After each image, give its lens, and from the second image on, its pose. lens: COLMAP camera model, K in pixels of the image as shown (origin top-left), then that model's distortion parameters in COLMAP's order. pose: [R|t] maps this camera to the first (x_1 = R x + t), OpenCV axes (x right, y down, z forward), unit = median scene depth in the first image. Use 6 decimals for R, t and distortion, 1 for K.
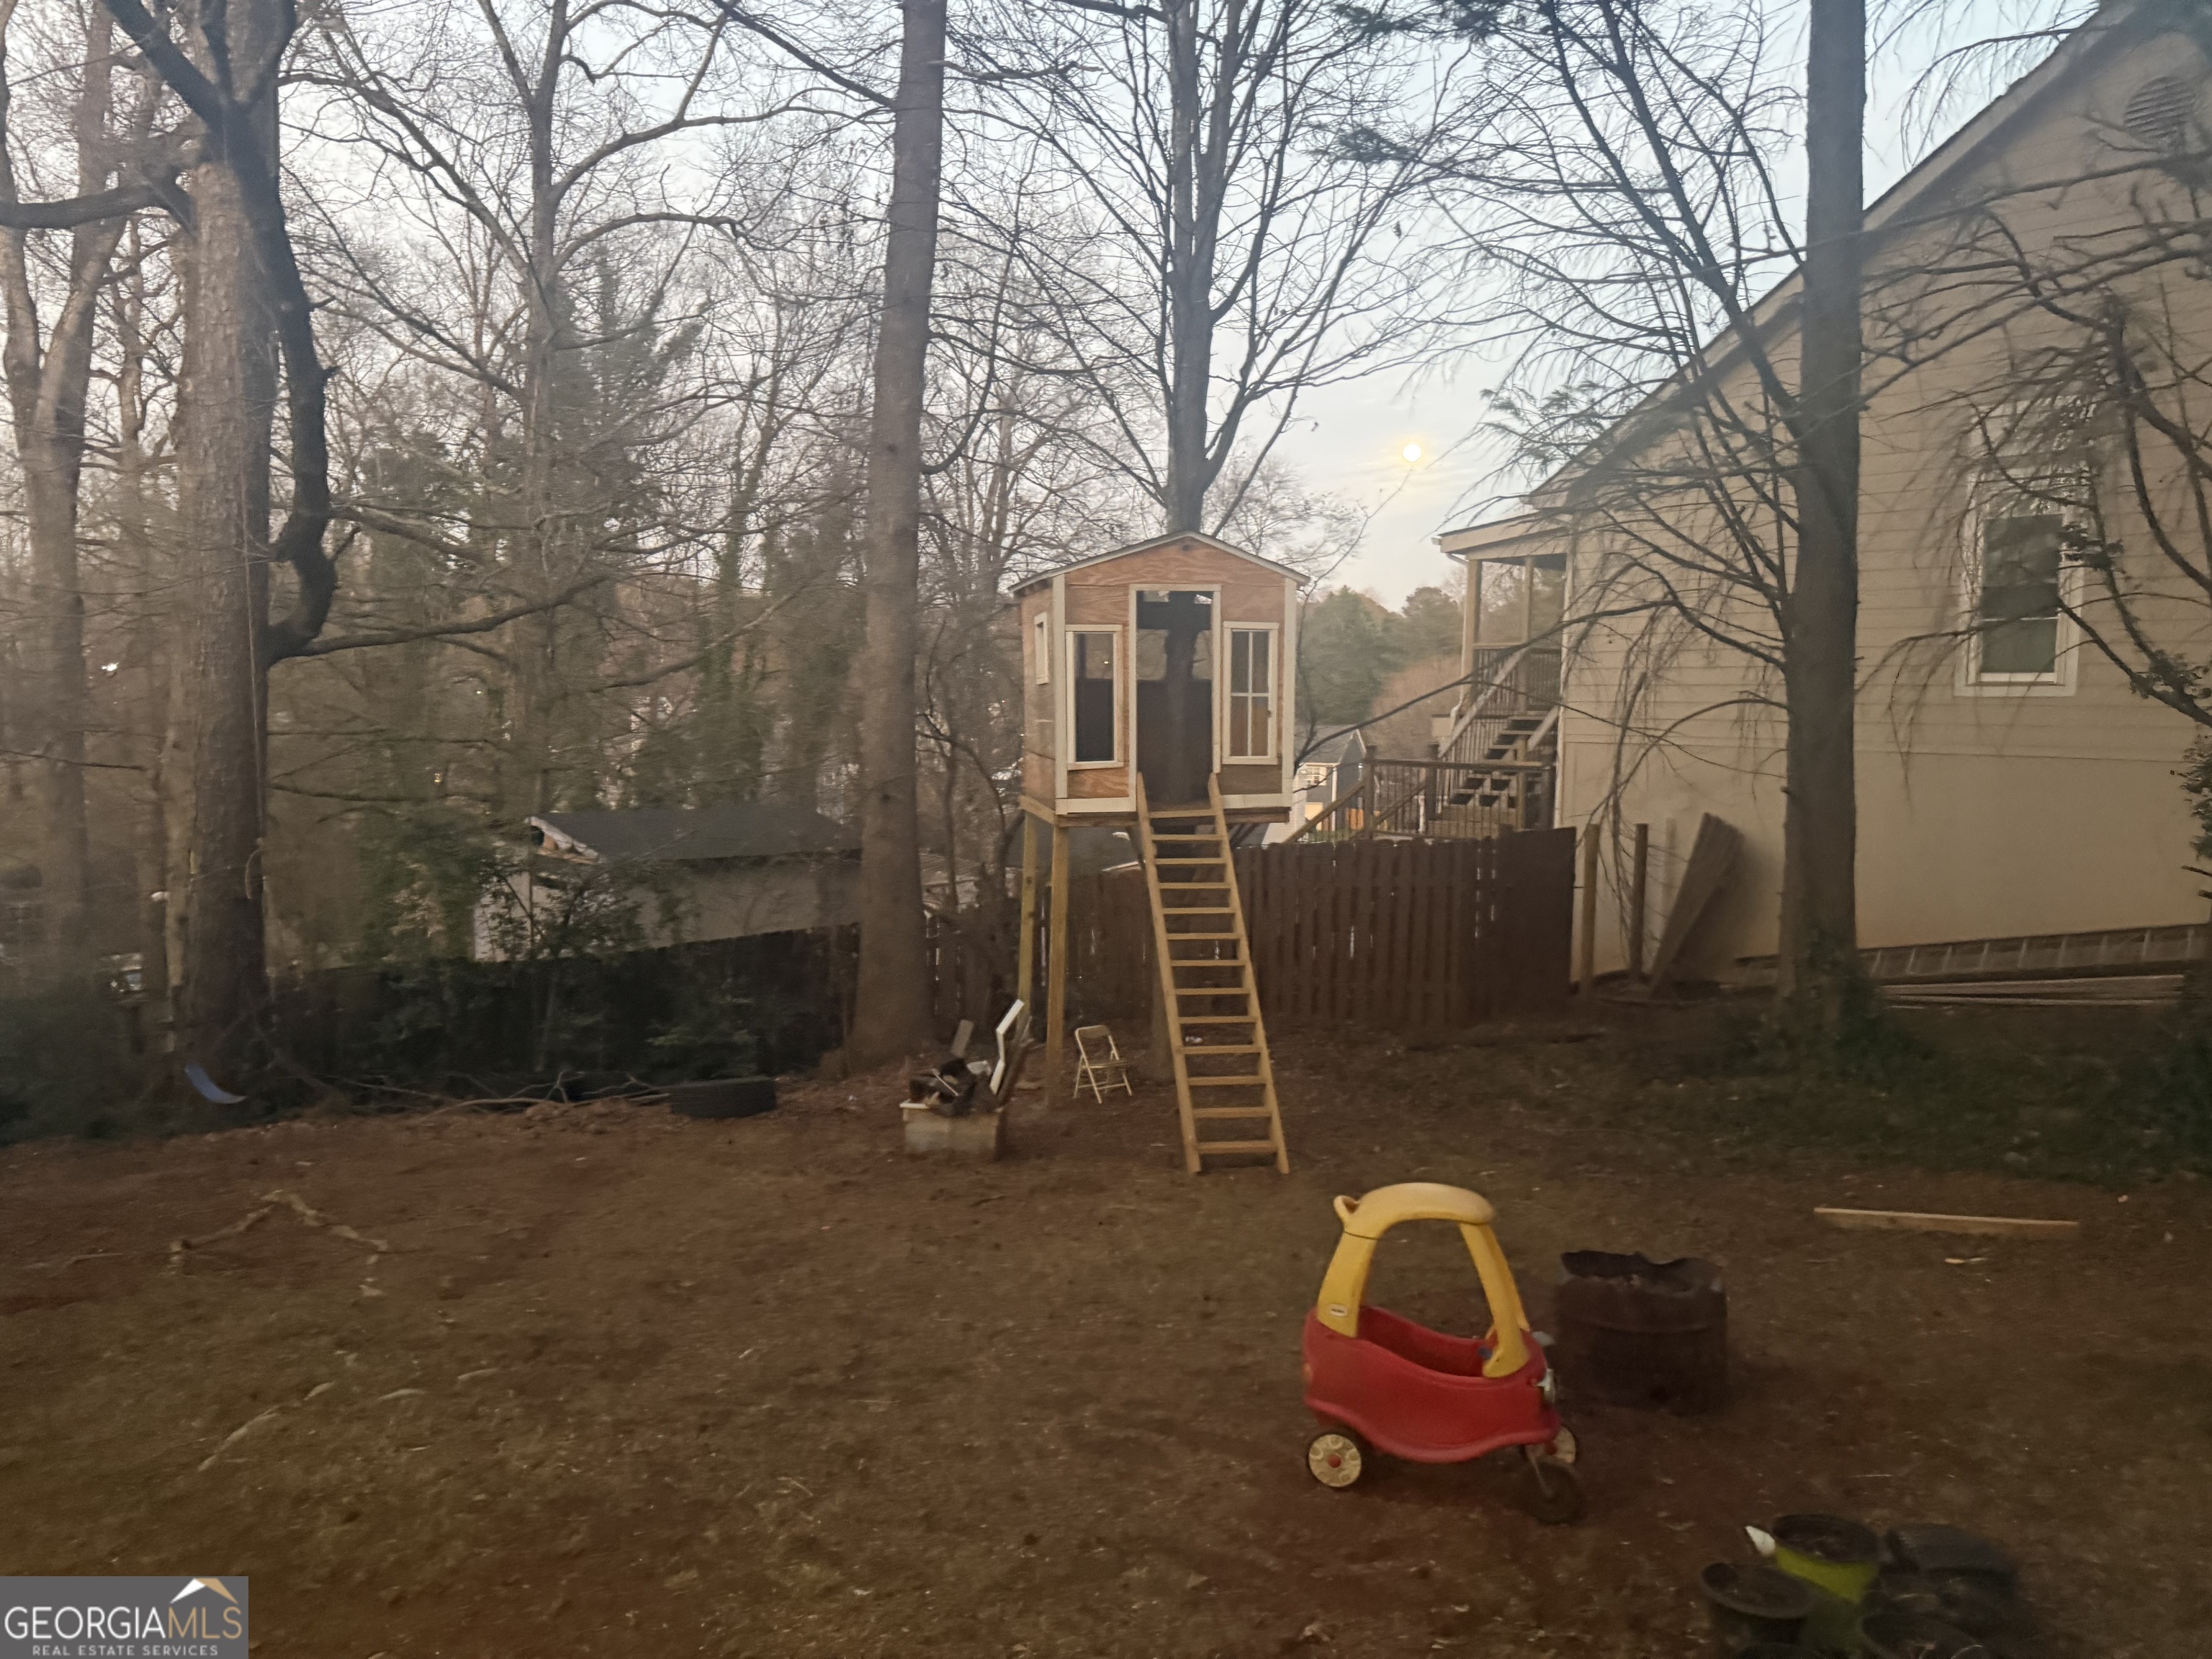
lens RADIAL K [[1562.1, 0, 1108.9], [0, 1562.1, 828.4], [0, 0, 1]] dist [0.062772, -0.064065]
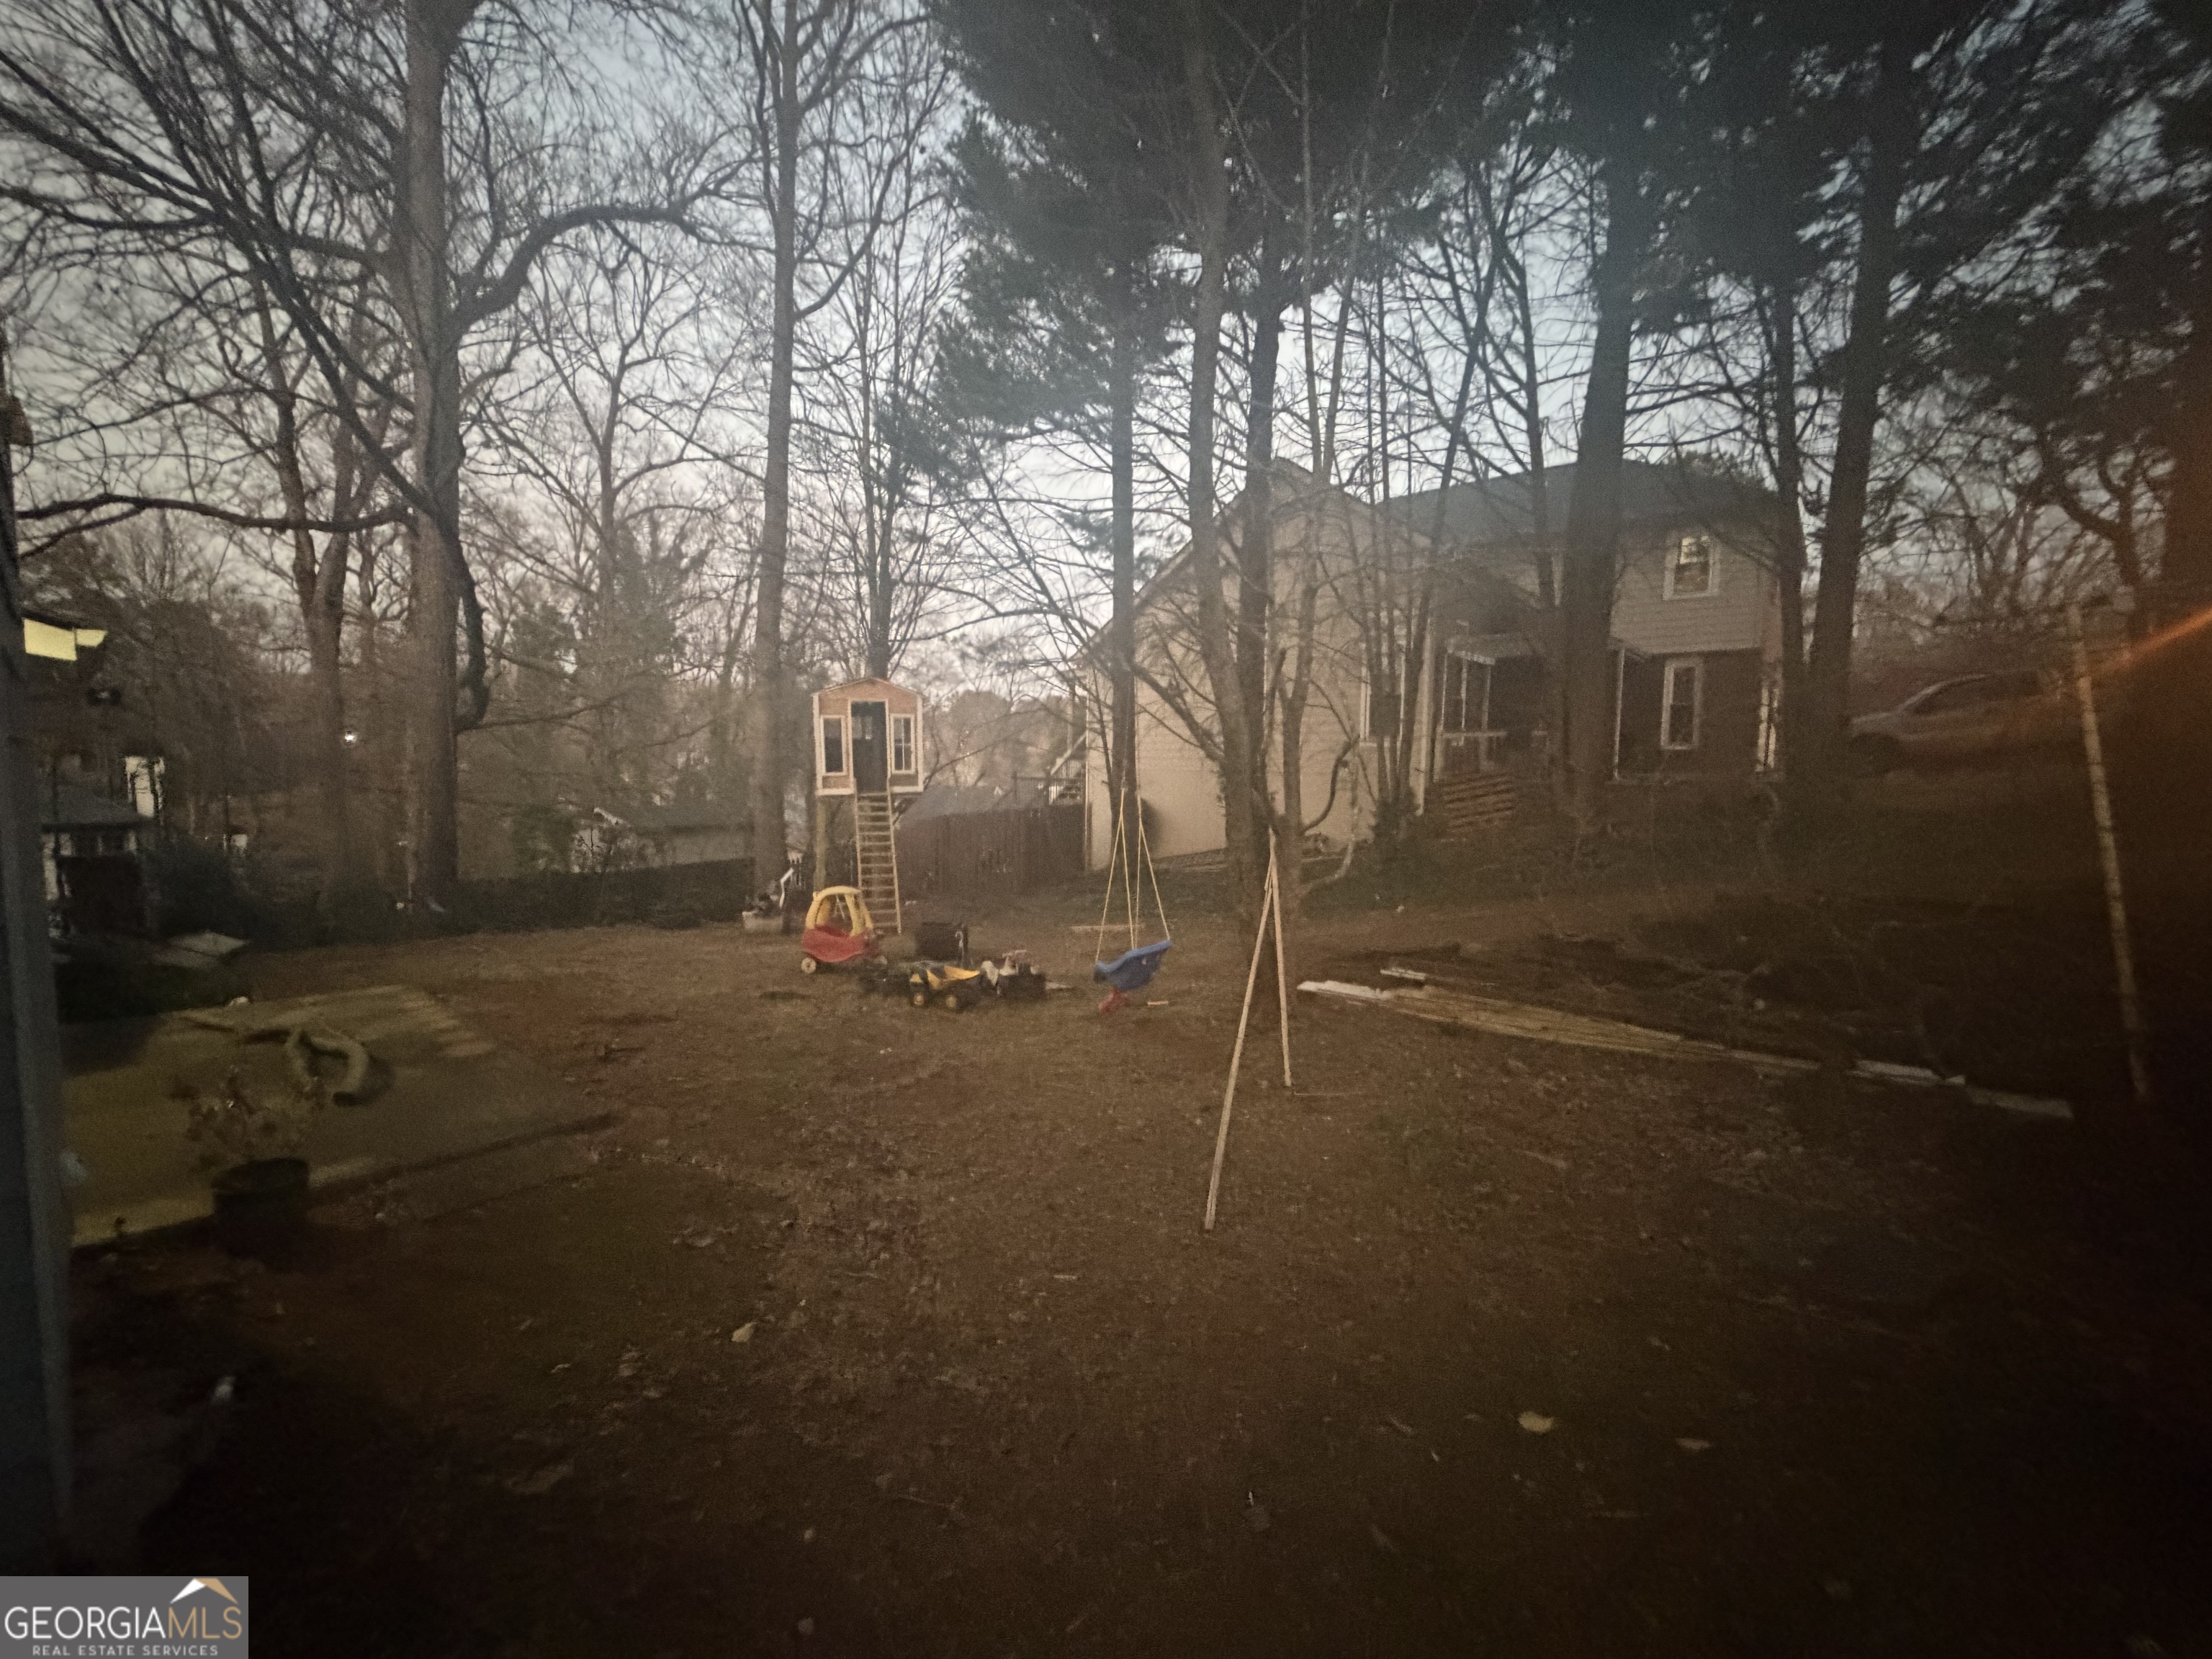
lens RADIAL K [[885.4, 0, 1106.0], [0, 885.4, 829.5], [0, 0, 1]] dist [0.001189, 0.000183]
pose [[0.989555, -0.016946, 0.143154, 0.141675], [0.016721, 0.999856, 0.002775, 0.032129], [-0.143180, -0.000353, 0.989697, -0.270378]]
